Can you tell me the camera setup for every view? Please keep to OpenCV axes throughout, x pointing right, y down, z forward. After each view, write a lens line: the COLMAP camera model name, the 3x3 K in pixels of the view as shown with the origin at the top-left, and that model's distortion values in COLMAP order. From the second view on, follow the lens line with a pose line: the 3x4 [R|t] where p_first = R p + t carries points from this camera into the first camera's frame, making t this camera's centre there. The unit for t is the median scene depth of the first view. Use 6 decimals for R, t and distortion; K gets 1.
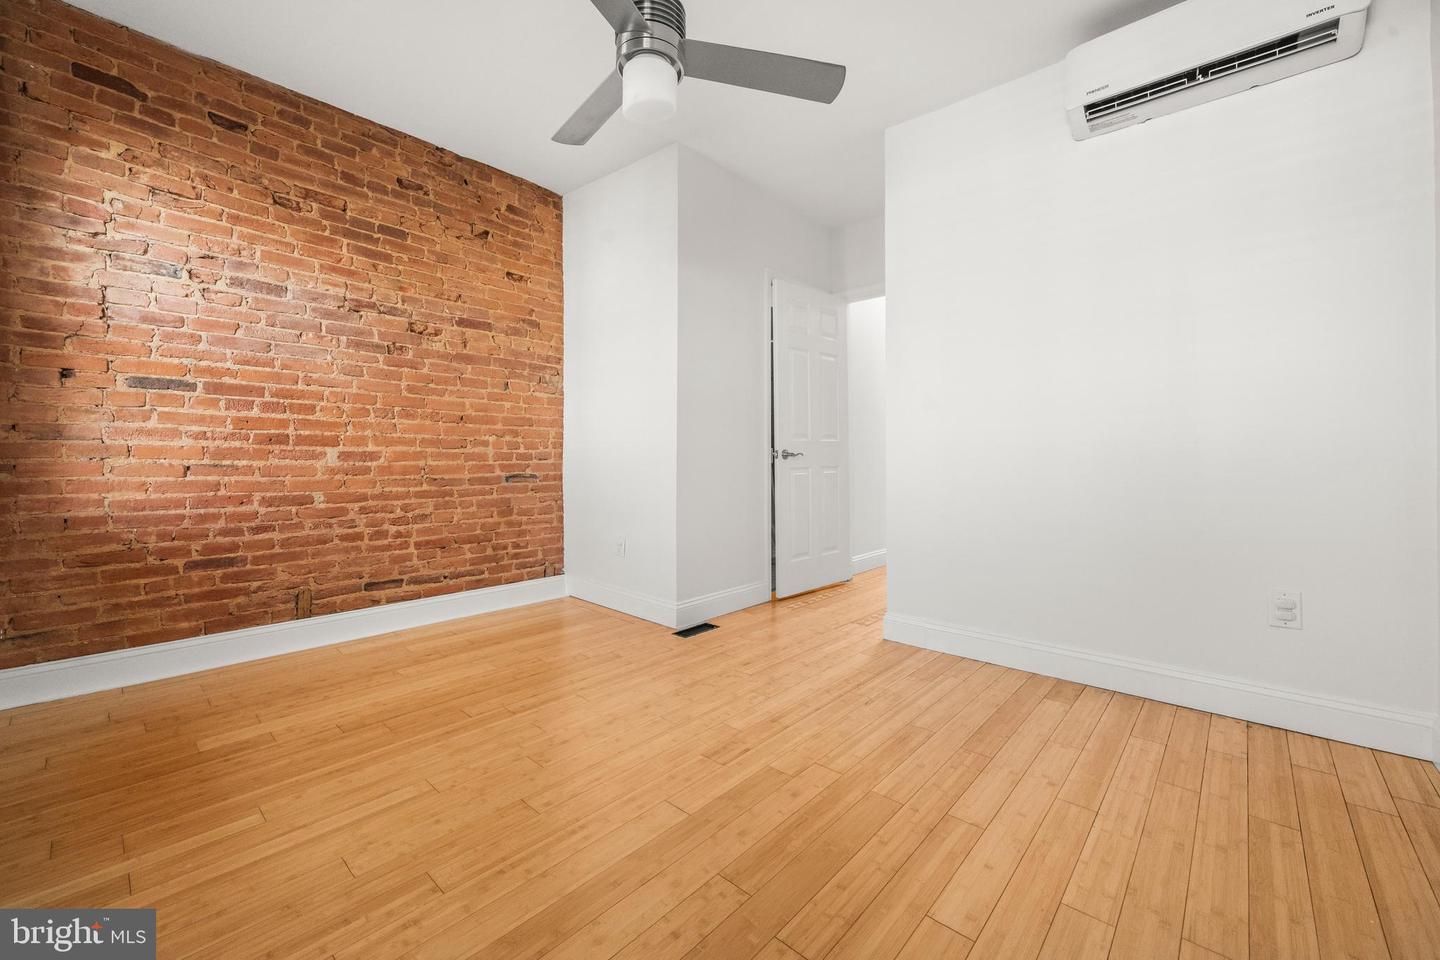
lens RADIAL K [[575.9, 0, 722.5], [0, 575.9, 455.6], [0, 0, 1]] dist [-0.001698, -0.000036]
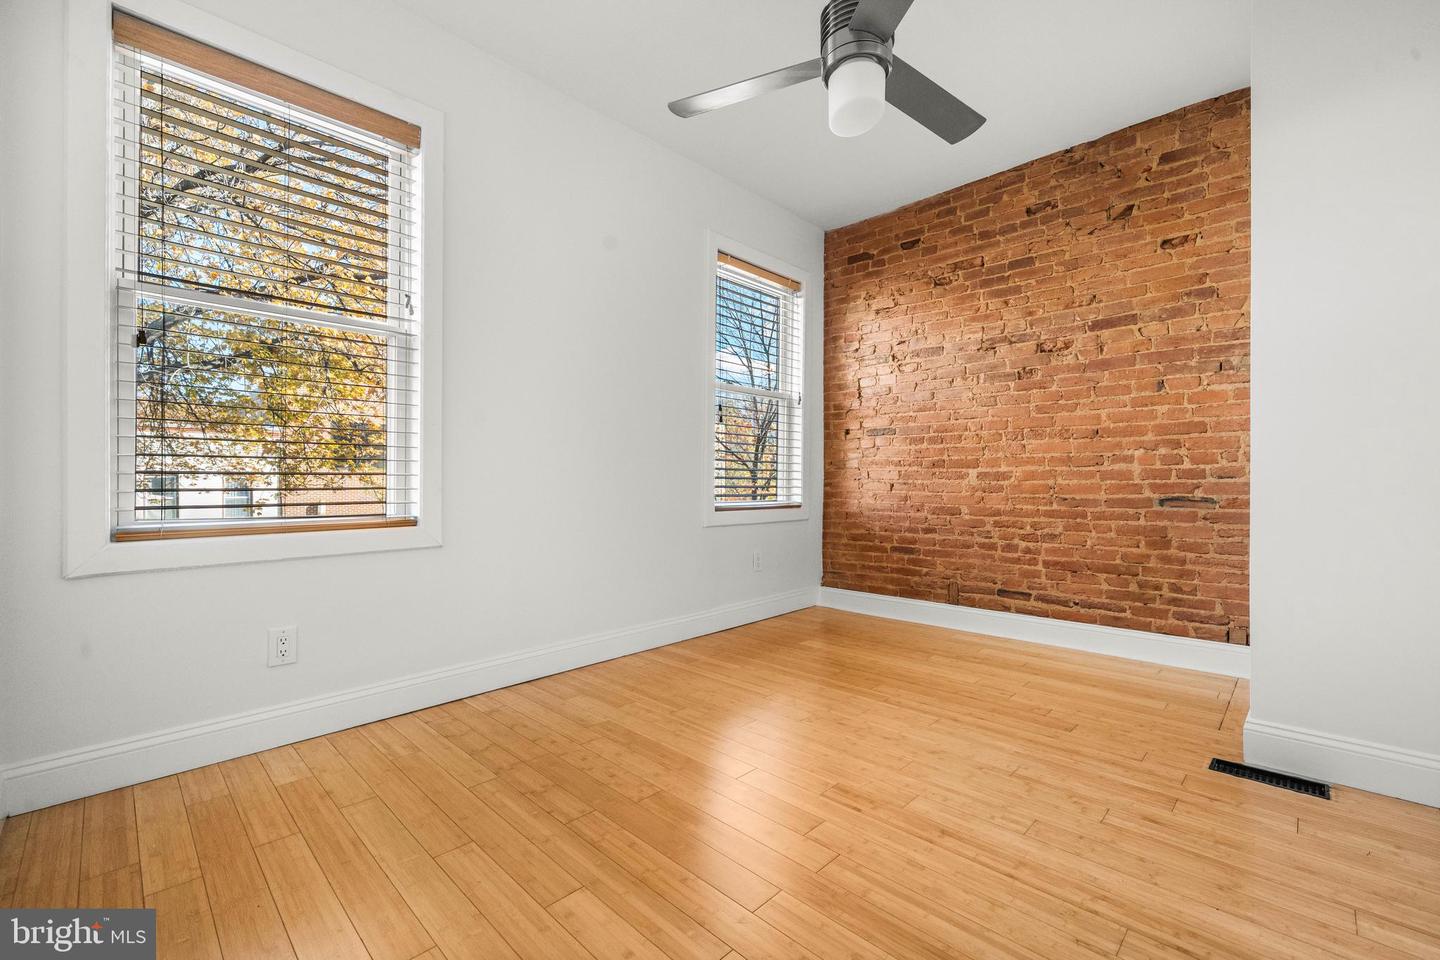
lens RADIAL K [[602.7, 0, 723.8], [0, 602.7, 490.9], [0, 0, 1]] dist [0.000190, 0.000026]
pose [[-0.035643, 0.009550, -0.999319, 0.666392], [0.006038, 0.999938, 0.009341, 0.018660], [0.999346, -0.005701, -0.035699, 0.590456]]
